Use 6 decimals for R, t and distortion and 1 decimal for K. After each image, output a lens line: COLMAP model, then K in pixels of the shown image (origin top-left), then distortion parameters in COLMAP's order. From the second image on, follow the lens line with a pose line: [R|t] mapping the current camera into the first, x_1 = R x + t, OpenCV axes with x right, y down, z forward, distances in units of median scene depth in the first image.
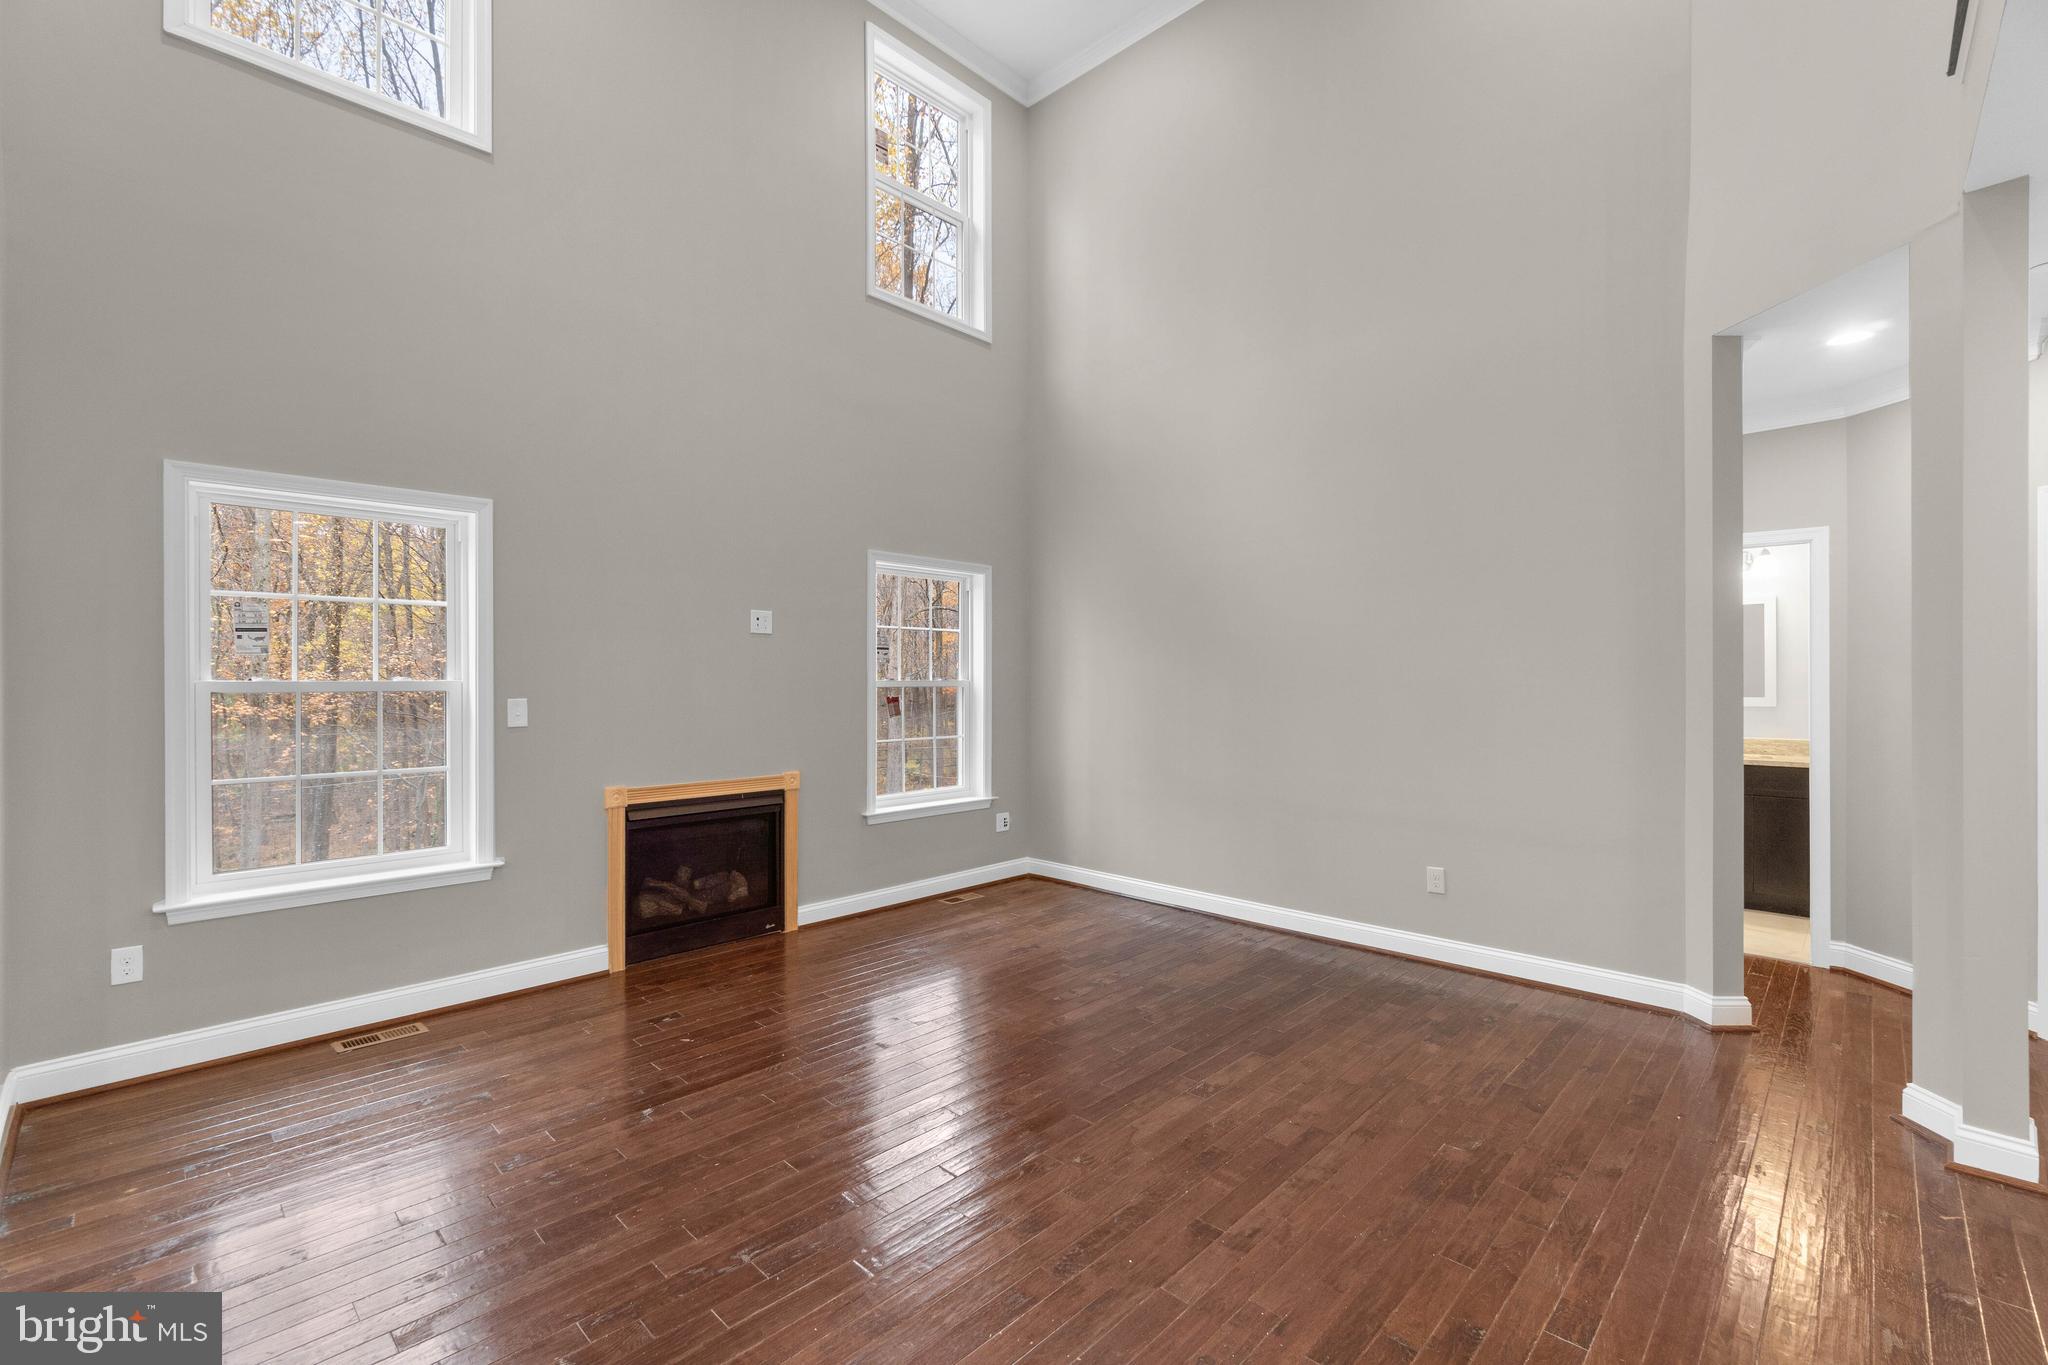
lens RADIAL K [[874.0, 0, 1045.7], [0, 874.0, 678.7], [0, 0, 1]] dist [-0.000140, -0.000013]
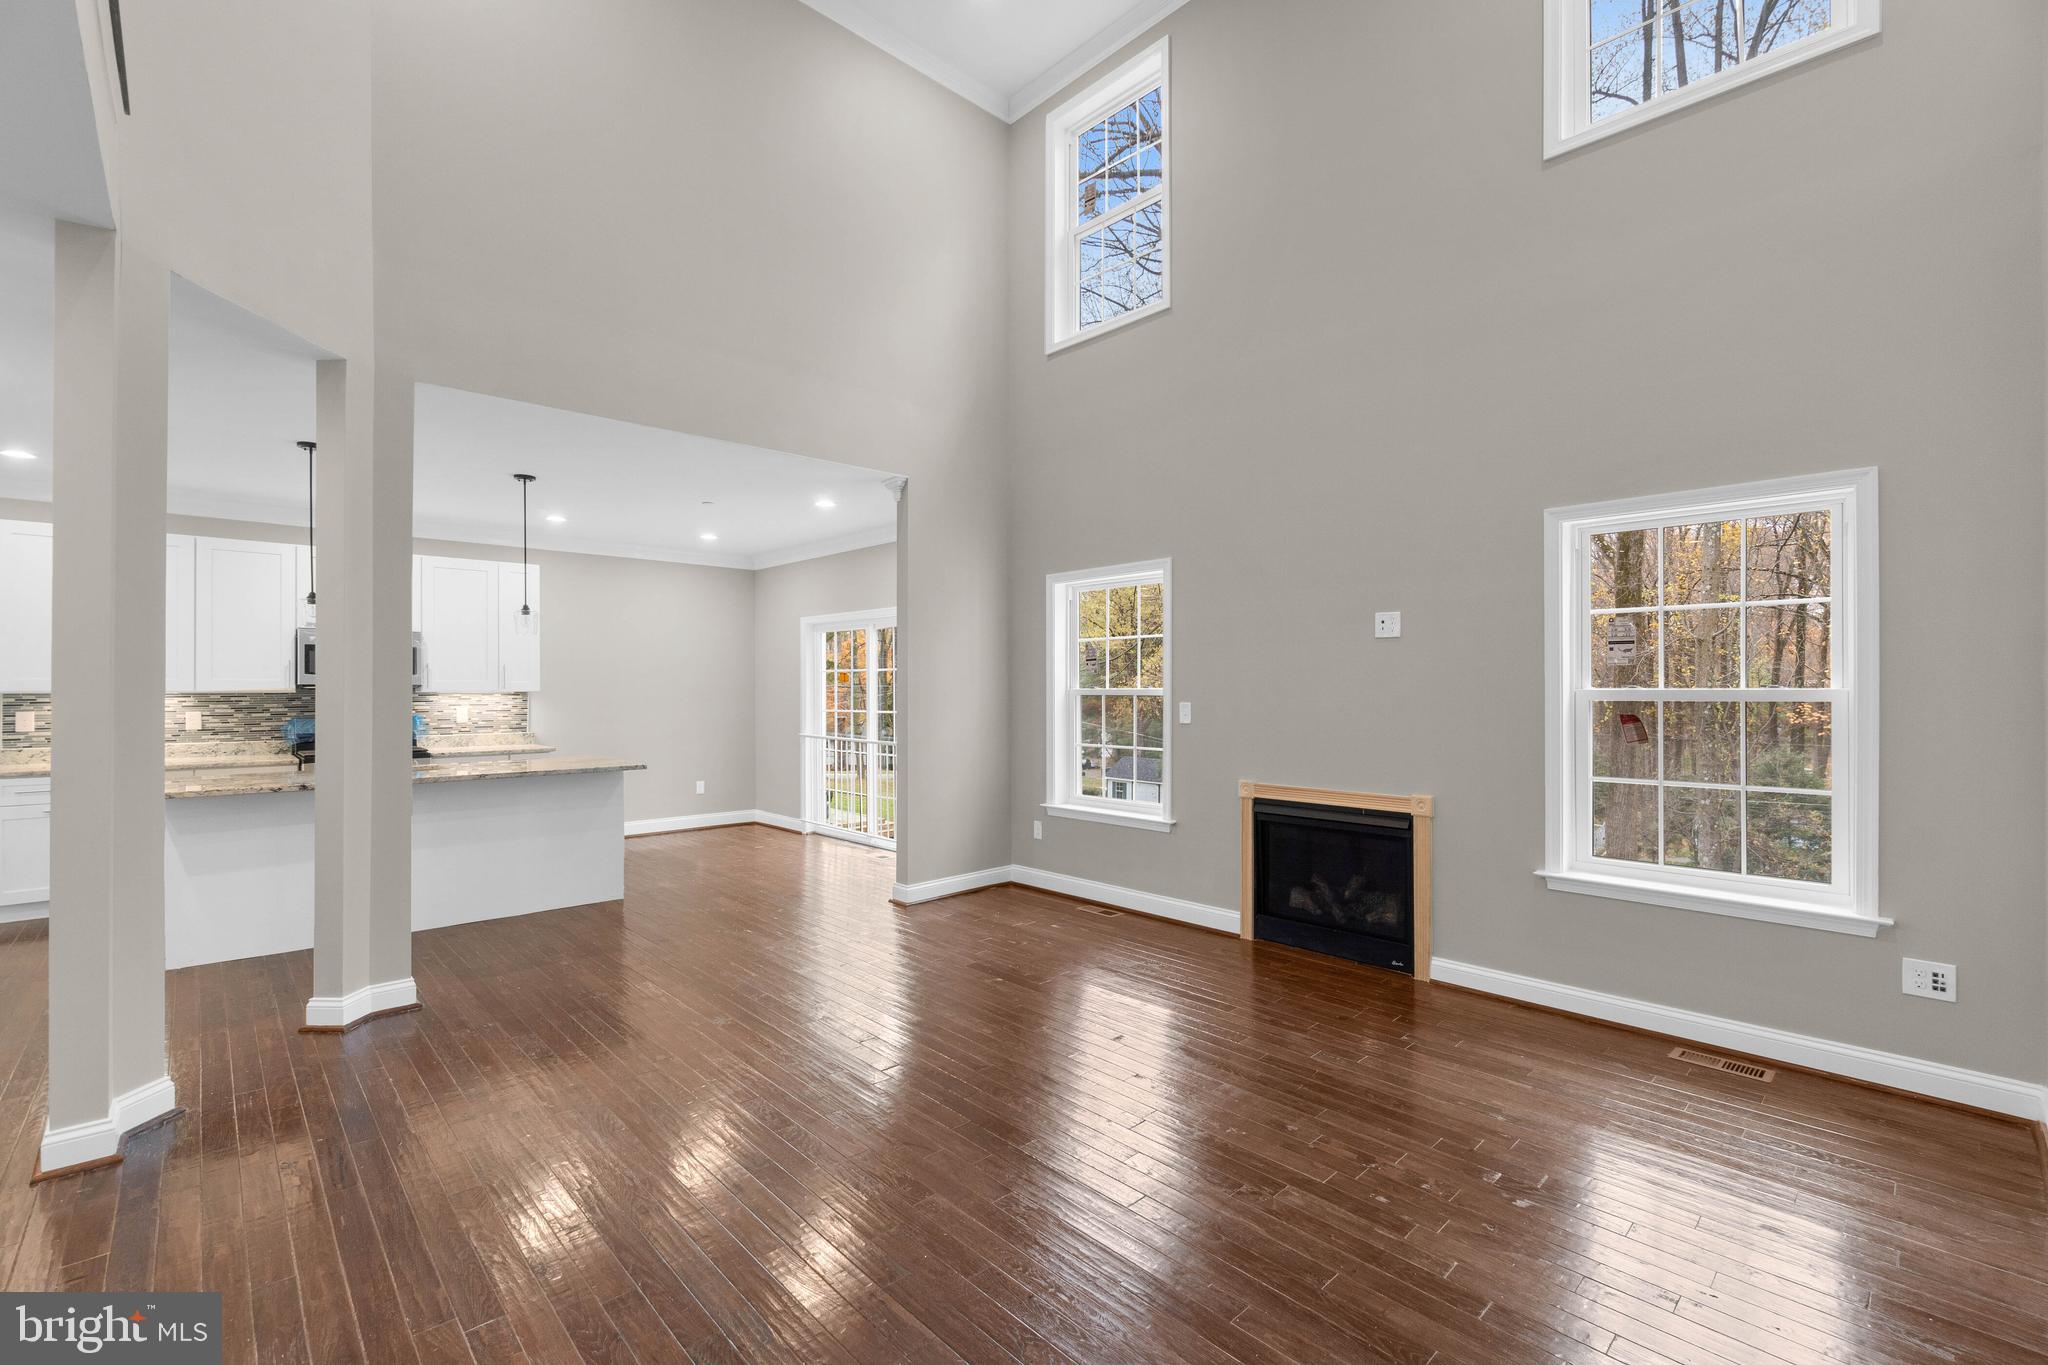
lens RADIAL K [[930.4, 0, 1030.1], [0, 930.4, 694.4], [0, 0, 1]] dist [0.001550, -0.000015]
pose [[-0.075835, 0.005812, -0.997103, 0.655111], [0.000341, 0.999983, 0.005803, 0.001420], [0.997120, 0.000100, -0.075835, 0.690570]]
